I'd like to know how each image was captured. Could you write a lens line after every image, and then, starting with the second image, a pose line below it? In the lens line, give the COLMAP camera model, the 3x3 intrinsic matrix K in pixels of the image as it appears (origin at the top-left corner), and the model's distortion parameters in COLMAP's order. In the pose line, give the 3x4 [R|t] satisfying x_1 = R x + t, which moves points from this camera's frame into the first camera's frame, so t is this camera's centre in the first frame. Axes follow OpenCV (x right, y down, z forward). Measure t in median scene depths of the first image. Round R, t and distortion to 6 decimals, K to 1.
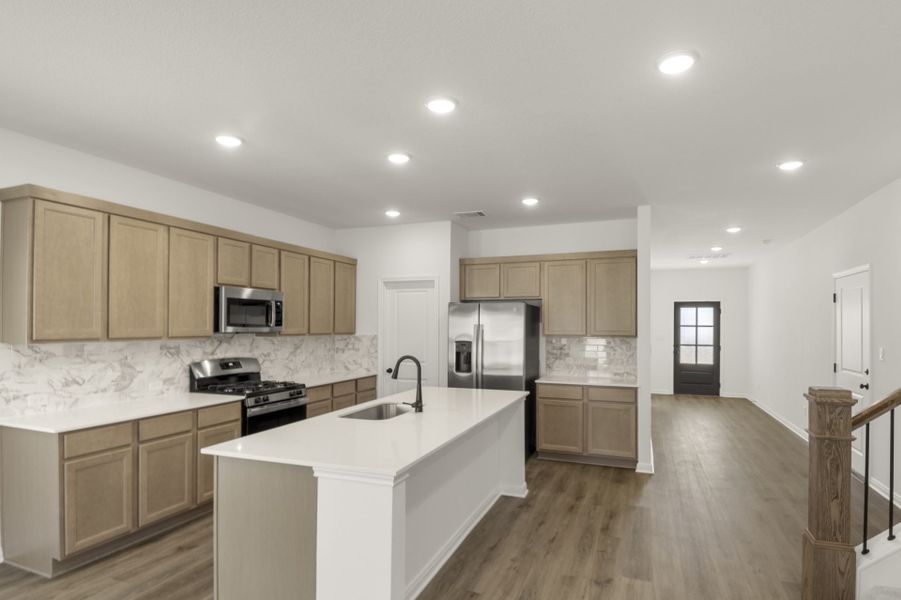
lens RADIAL K [[476.9, 0, 467.0], [0, 476.9, 322.5], [0, 0, 1]] dist [0.023605, -0.037379]
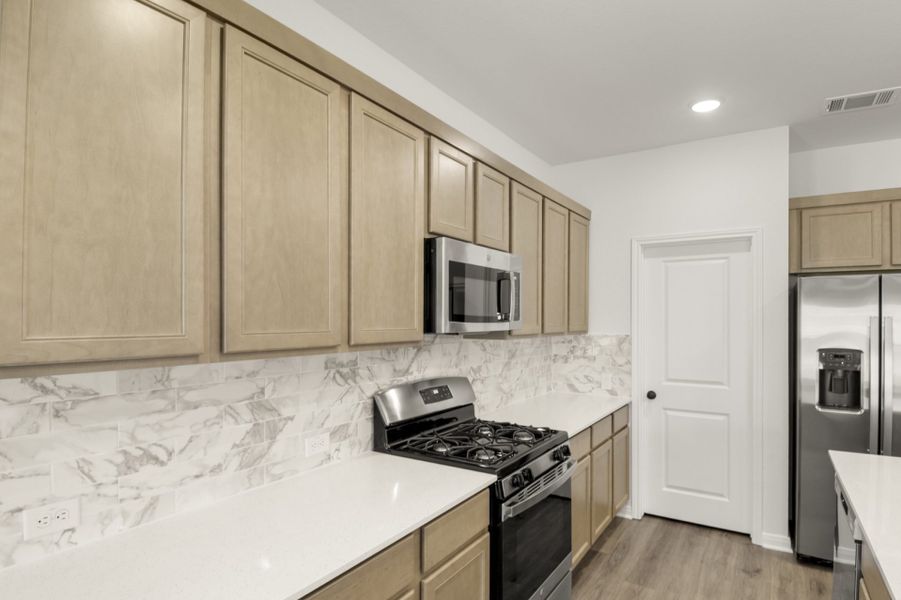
lens RADIAL K [[483.8, 0, 466.2], [0, 483.8, 318.3], [0, 0, 1]] dist [0.034114, -0.042183]
pose [[0.978599, -0.001295, -0.205774, -0.346862], [0.002157, 0.999990, 0.003967, 0.003375], [0.205767, -0.004326, 0.978592, 0.476277]]
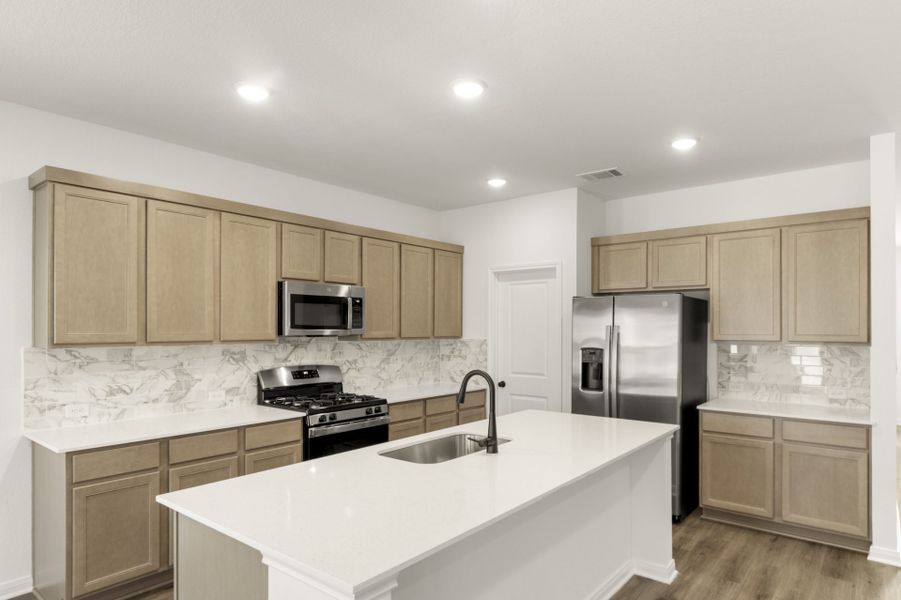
lens RADIAL K [[527.5, 0, 466.2], [0, 527.5, 327.9], [0, 0, 1]] dist [-0.005225, -0.000051]
pose [[0.950489, -0.002126, -0.310751, 0.071247], [0.003854, 0.999980, 0.004947, 0.003466], [0.310734, -0.005899, 0.950478, 0.193853]]
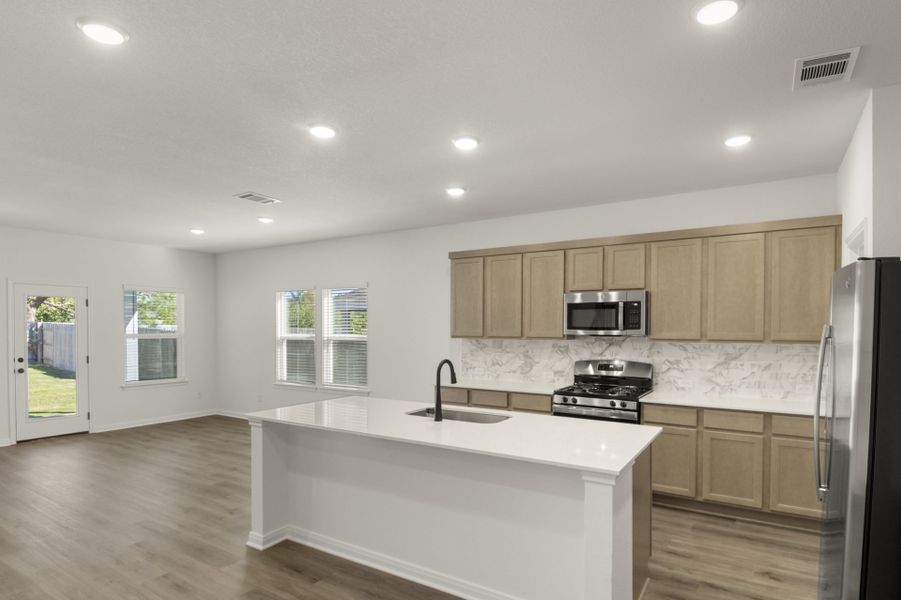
lens RADIAL K [[491.7, 0, 470.8], [0, 491.7, 333.7], [0, 0, 1]] dist [0.000696, -0.000413]
pose [[-0.196474, 0.007896, -0.980477, 0.597339], [0.002231, 0.999969, 0.007606, 0.008455], [0.980507, -0.000693, -0.196485, 0.905285]]
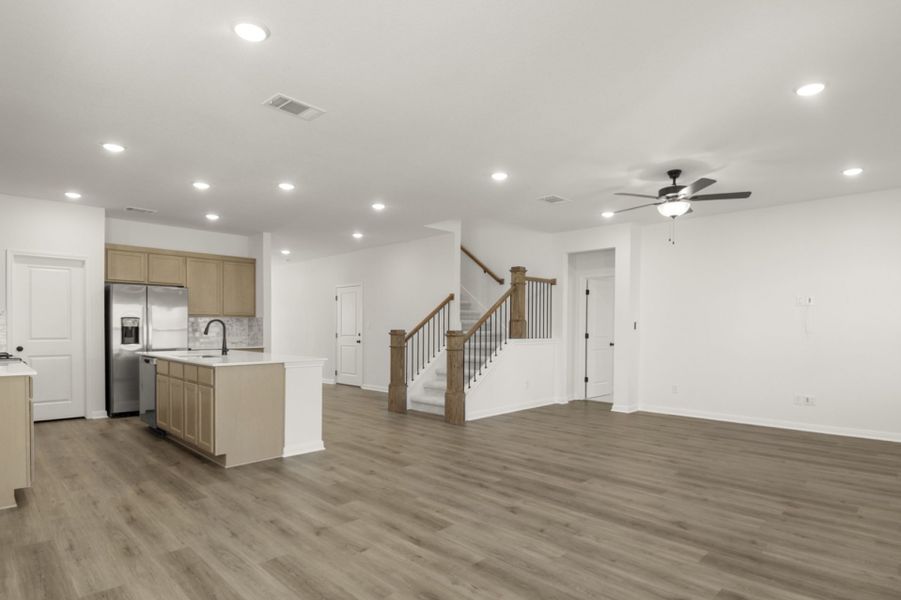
lens RADIAL K [[491.7, 0, 470.8], [0, 491.7, 333.7], [0, 0, 1]] dist [0.000696, -0.000413]
pose [[0.400917, -0.011385, 0.916044, -0.921088], [-0.010185, 0.999806, 0.016883, 0.059919], [-0.916058, -0.016098, 0.400723, -0.293438]]
